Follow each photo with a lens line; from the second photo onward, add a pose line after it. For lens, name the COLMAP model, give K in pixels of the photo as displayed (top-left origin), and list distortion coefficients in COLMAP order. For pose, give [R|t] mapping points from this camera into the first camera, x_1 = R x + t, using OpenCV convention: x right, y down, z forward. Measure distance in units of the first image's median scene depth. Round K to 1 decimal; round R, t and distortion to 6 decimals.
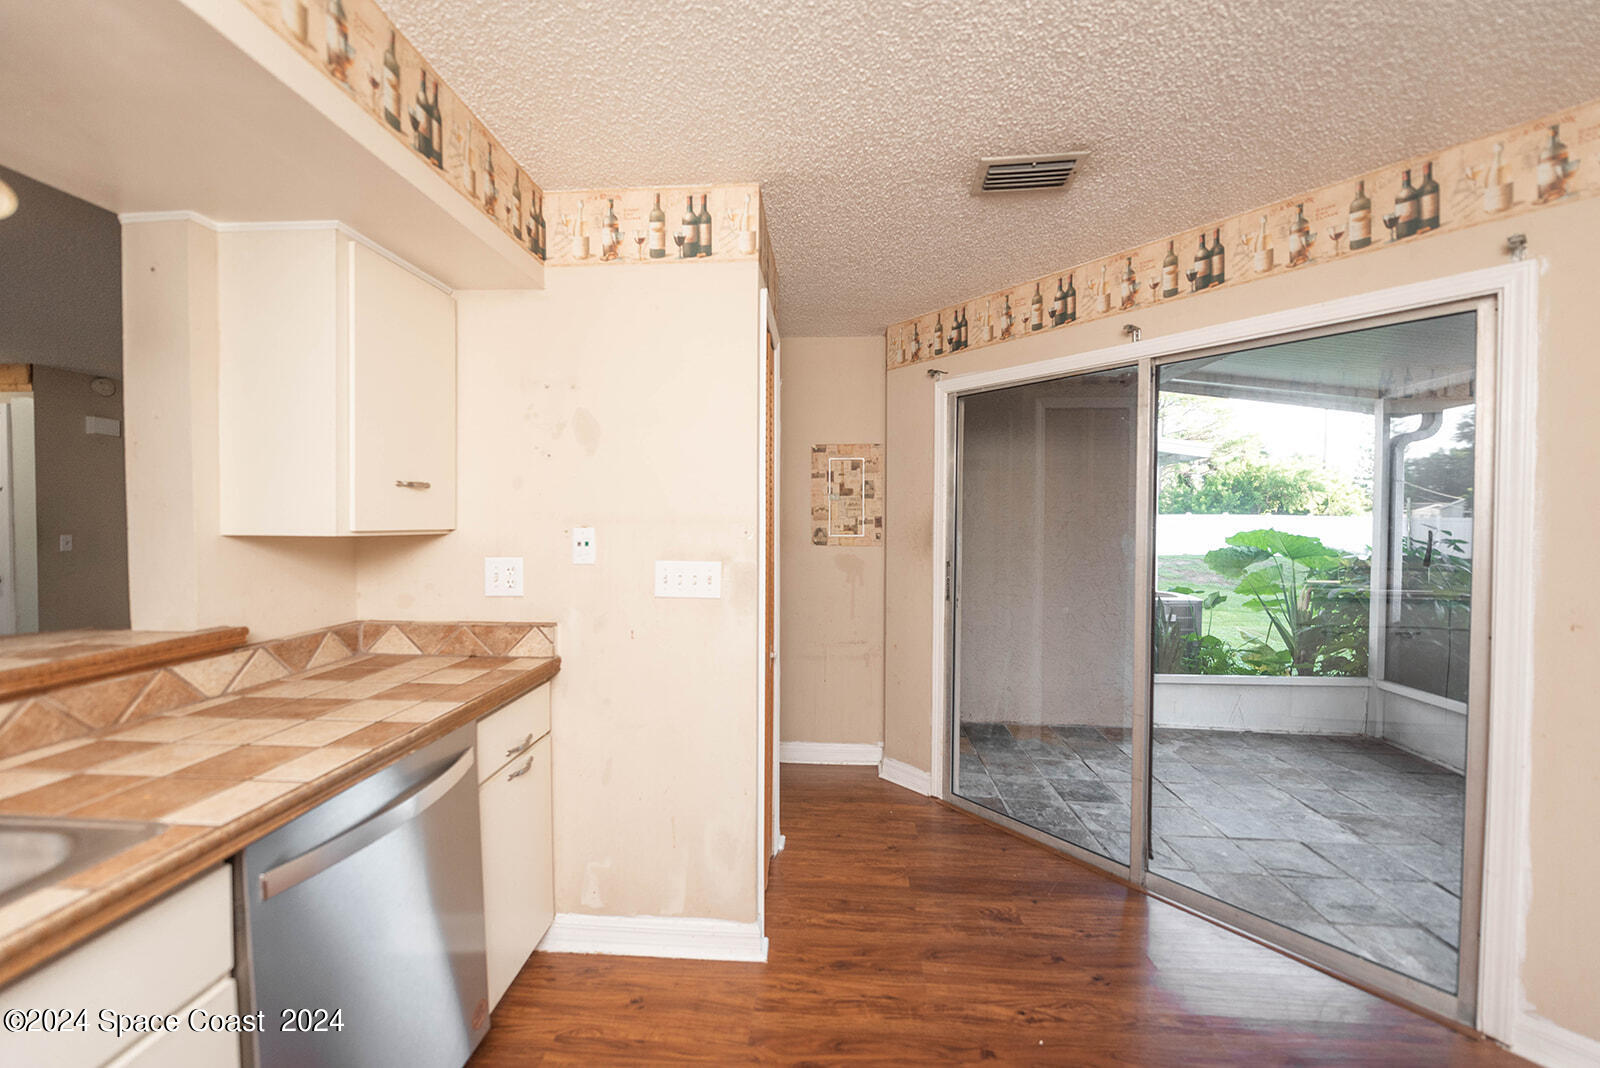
lens RADIAL K [[637.0, 0, 792.7], [0, 637.0, 534.5], [0, 0, 1]] dist [-0.002934, -0.002305]
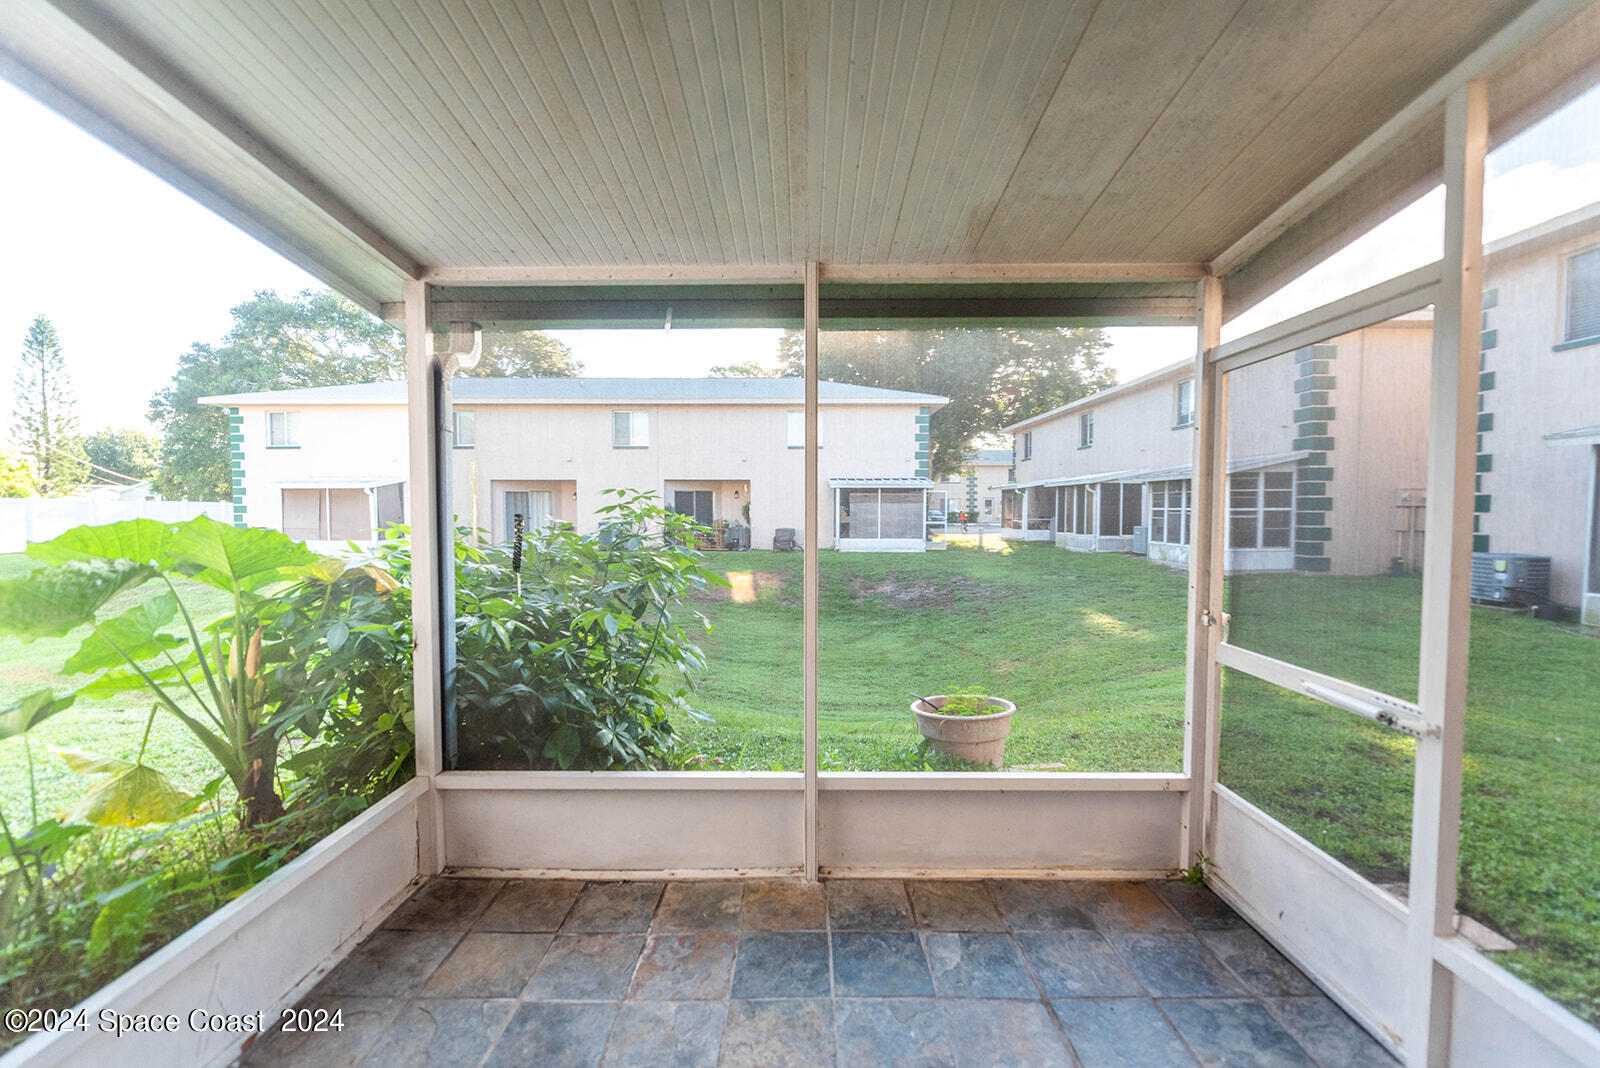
lens RADIAL K [[637.0, 0, 792.1], [0, 637.0, 531.1], [0, 0, 1]] dist [-0.002934, -0.002305]
pose [[-0.060672, -0.040223, 0.997347, 0.747556], [0.020323, 0.998931, 0.041523, -0.020489], [-0.997951, 0.022789, -0.059790, 1.567739]]
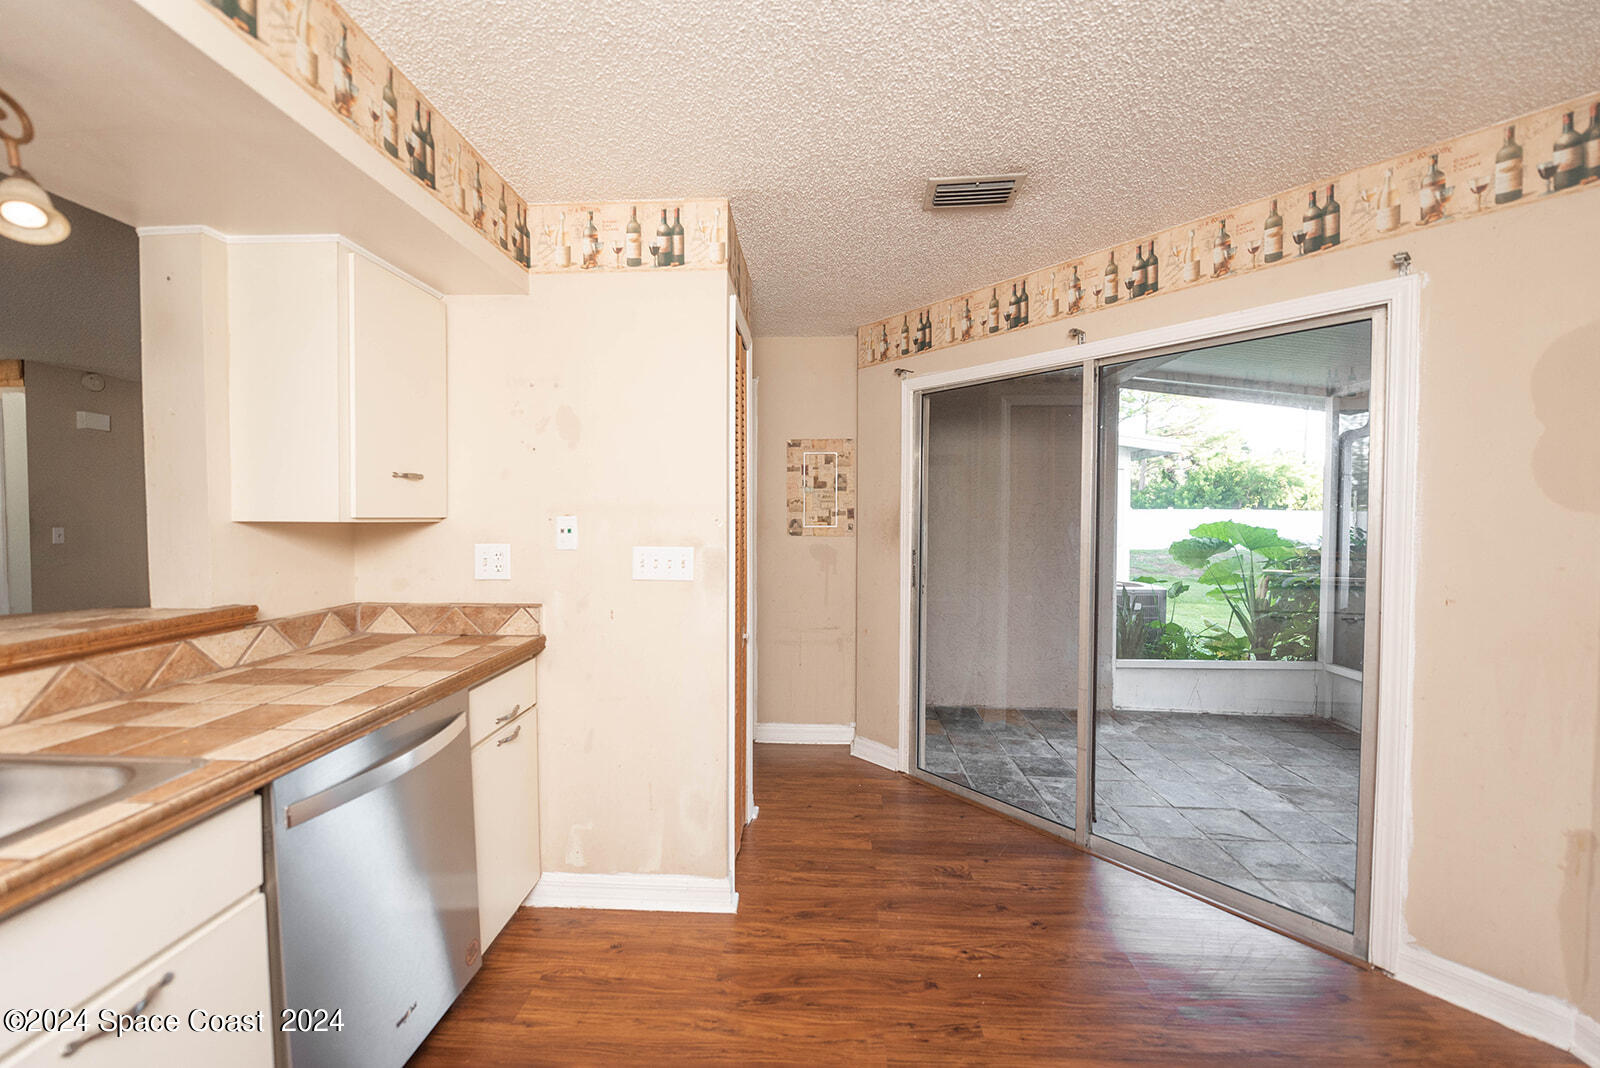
lens RADIAL K [[637.0, 0, 791.8], [0, 637.0, 534.4], [0, 0, 1]] dist [-0.002934, -0.002305]
pose [[0.999873, -0.001270, 0.015867, 0.037480], [0.001155, 0.999973, 0.007260, 0.013400], [-0.015876, -0.007241, 0.999848, -0.088605]]
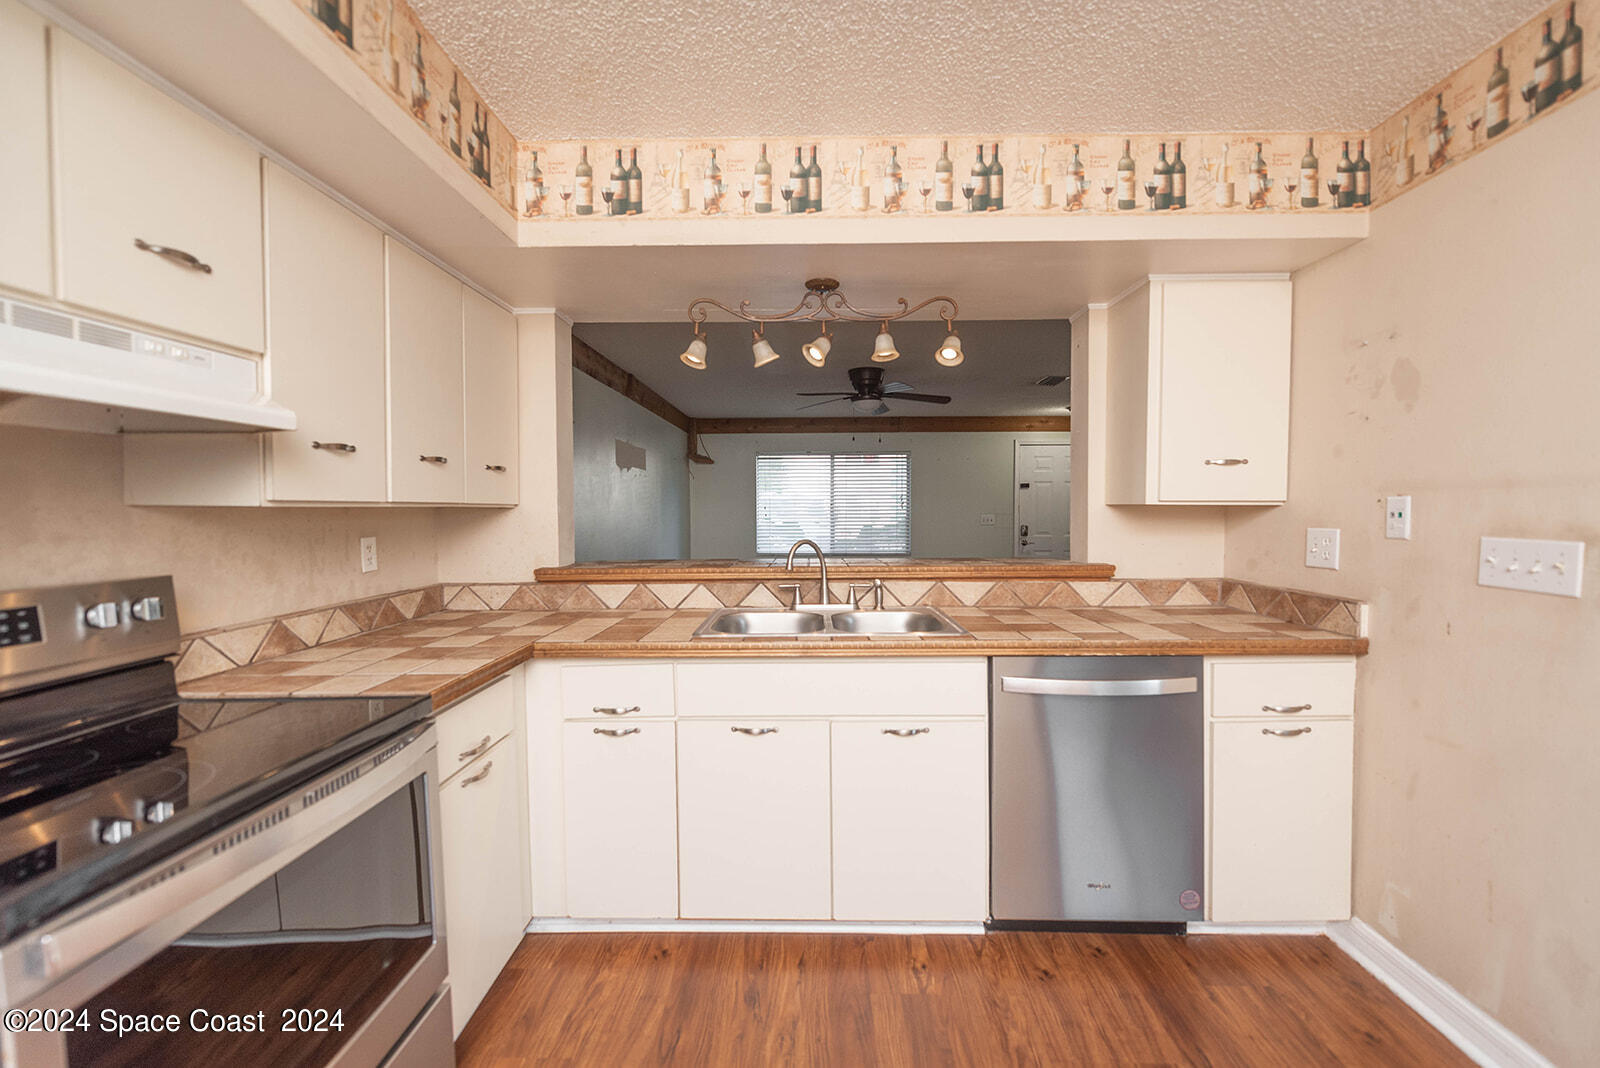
lens RADIAL K [[637.0, 0, 813.0], [0, 637.0, 533.6], [0, 0, 1]] dist [-0.002934, -0.002305]
pose [[0.056449, 0.034413, -0.997812, 0.499531], [-0.019240, 0.999258, 0.033374, 0.027116], [0.998220, 0.017314, 0.057069, 0.157650]]
